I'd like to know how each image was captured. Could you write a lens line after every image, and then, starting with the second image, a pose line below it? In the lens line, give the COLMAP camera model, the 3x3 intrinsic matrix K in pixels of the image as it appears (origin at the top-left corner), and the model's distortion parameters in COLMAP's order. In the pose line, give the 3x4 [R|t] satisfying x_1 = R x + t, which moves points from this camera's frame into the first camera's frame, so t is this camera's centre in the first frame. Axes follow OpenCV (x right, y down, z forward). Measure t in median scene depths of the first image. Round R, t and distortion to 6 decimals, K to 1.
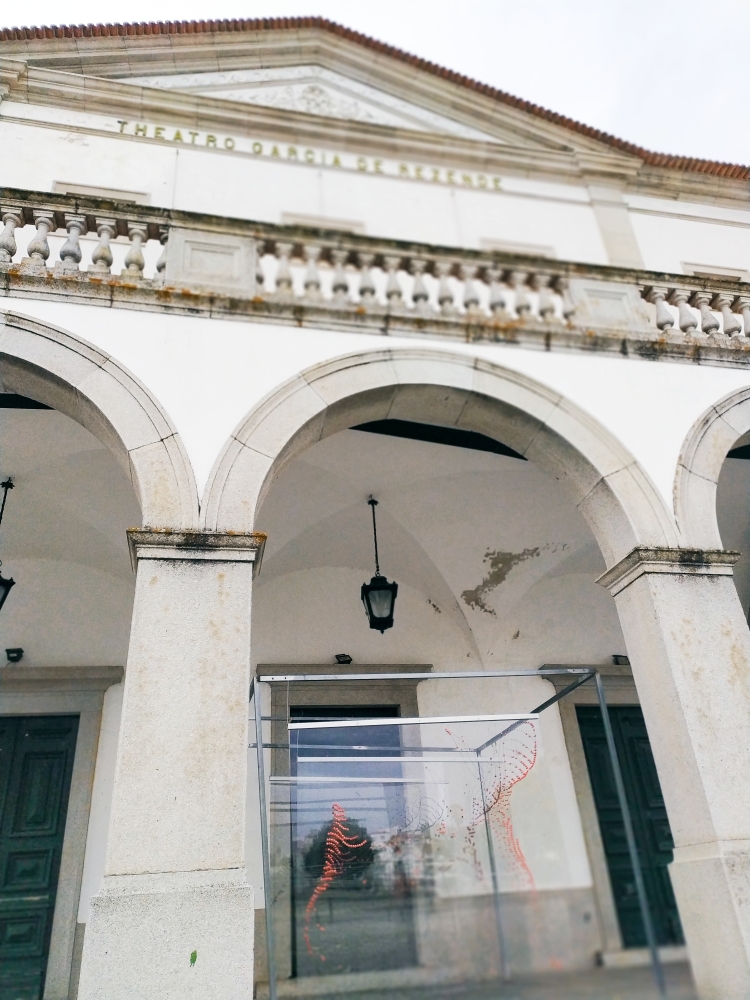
lens RADIAL K [[746.1, 0, 375.0], [0, 746.1, 500.0], [0, 0, 1]] dist [0.103286, -0.112654]
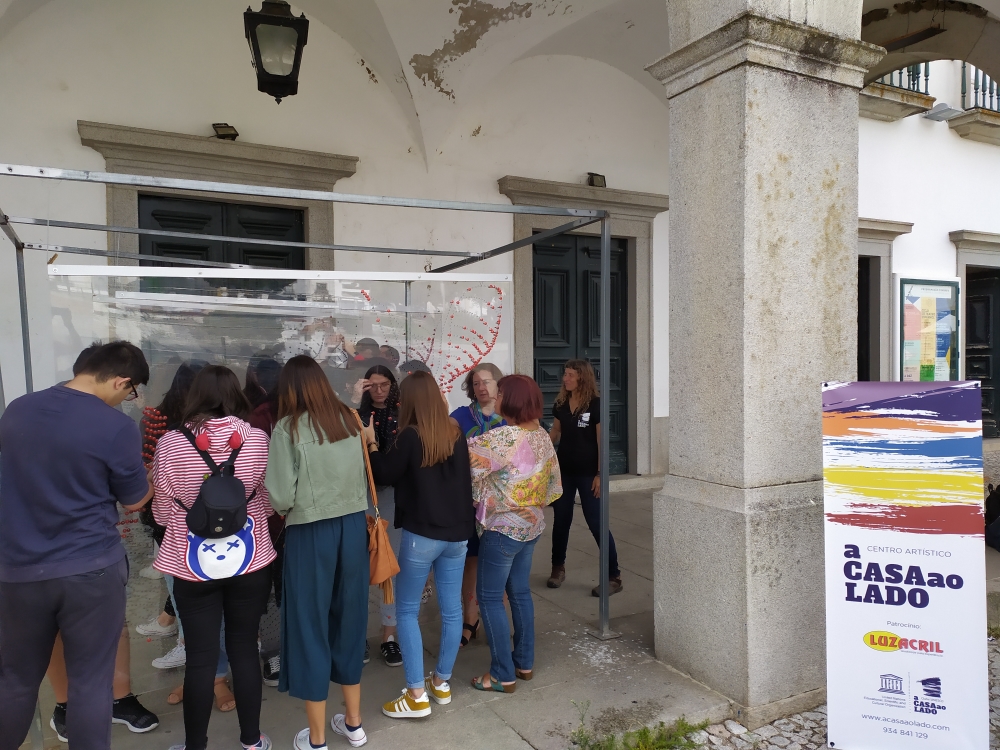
lens RADIAL K [[746.1, 0, 500.0], [0, 746.1, 375.0], [0, 0, 1]] dist [0.103286, -0.112654]
pose [[0.961403, 0.052994, 0.269991, 0.038496], [-0.178843, 0.866066, 0.466845, 0.064836], [-0.209090, -0.497113, 0.842117, 0.435875]]
